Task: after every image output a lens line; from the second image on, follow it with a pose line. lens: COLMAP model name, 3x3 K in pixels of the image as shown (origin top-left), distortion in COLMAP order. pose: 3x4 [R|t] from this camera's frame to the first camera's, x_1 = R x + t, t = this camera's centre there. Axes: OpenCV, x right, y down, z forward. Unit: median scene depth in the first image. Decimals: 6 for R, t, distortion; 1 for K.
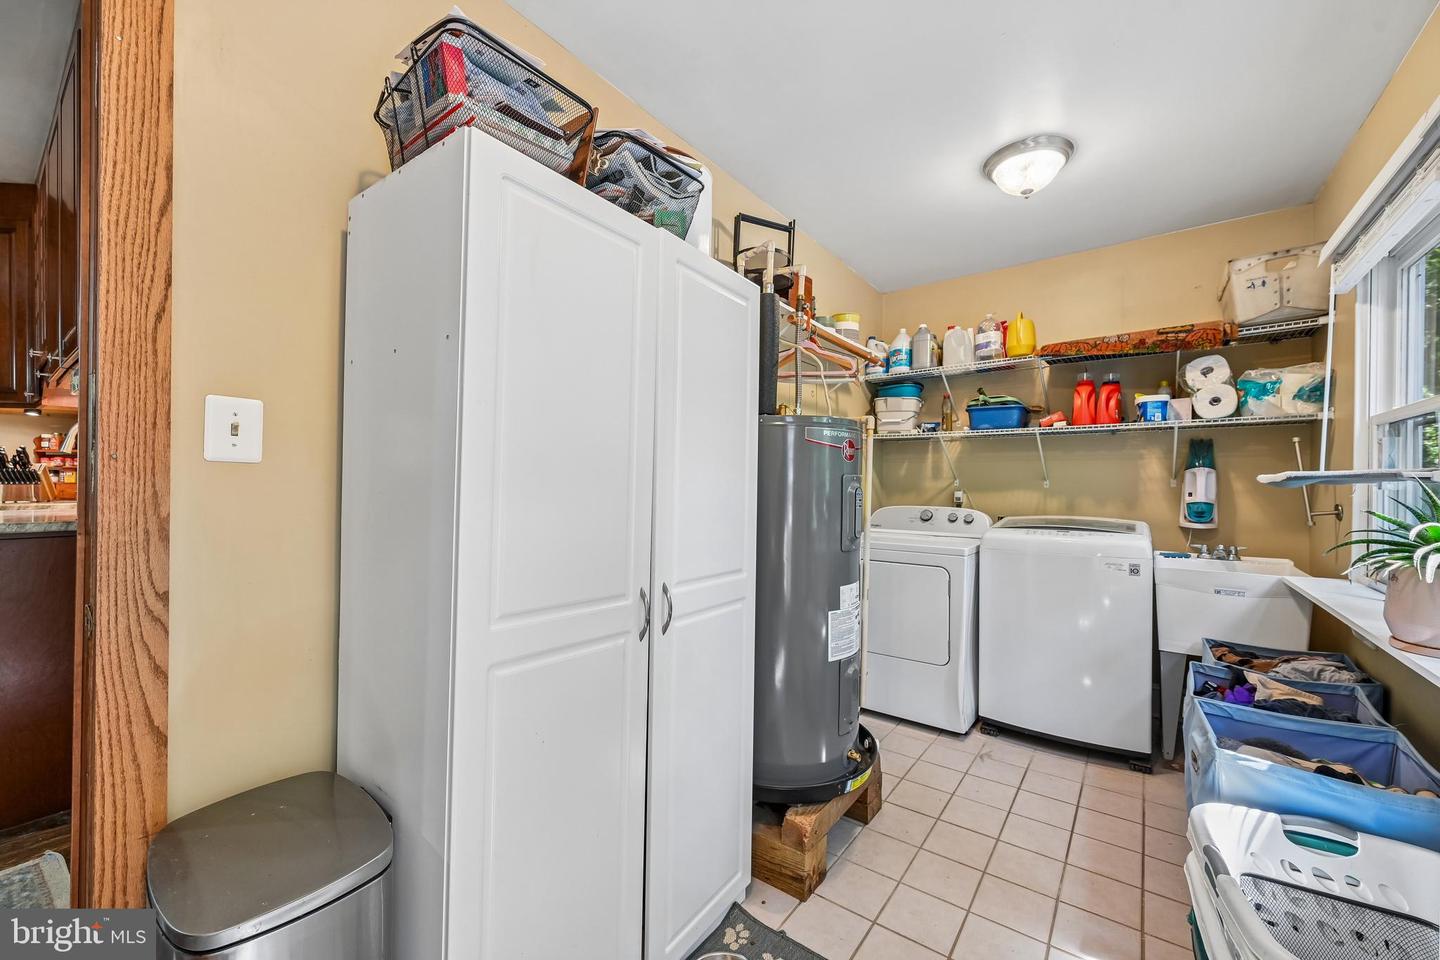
lens RADIAL K [[568.0, 0, 732.0], [0, 568.0, 488.4], [0, 0, 1]] dist [-0.001475, -0.000308]
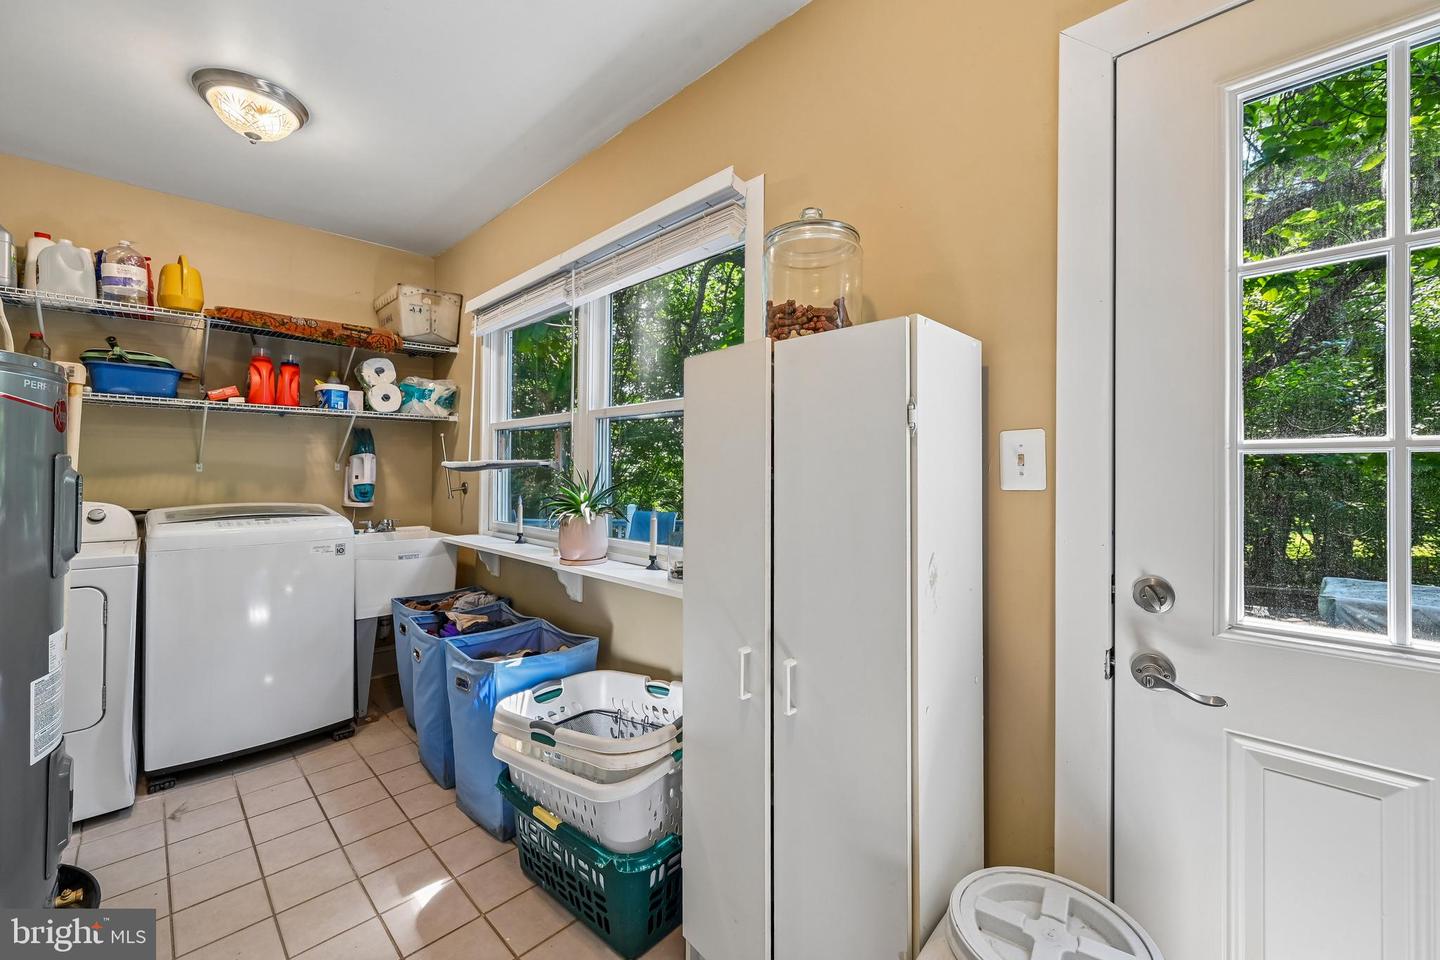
lens RADIAL K [[568.0, 0, 733.5], [0, 568.0, 468.3], [0, 0, 1]] dist [-0.001475, -0.000308]
pose [[0.137191, -0.000514, 0.990544, -0.215282], [0.002959, 0.999996, 0.000109, -0.004884], [-0.990540, 0.002916, 0.137192, 0.121087]]
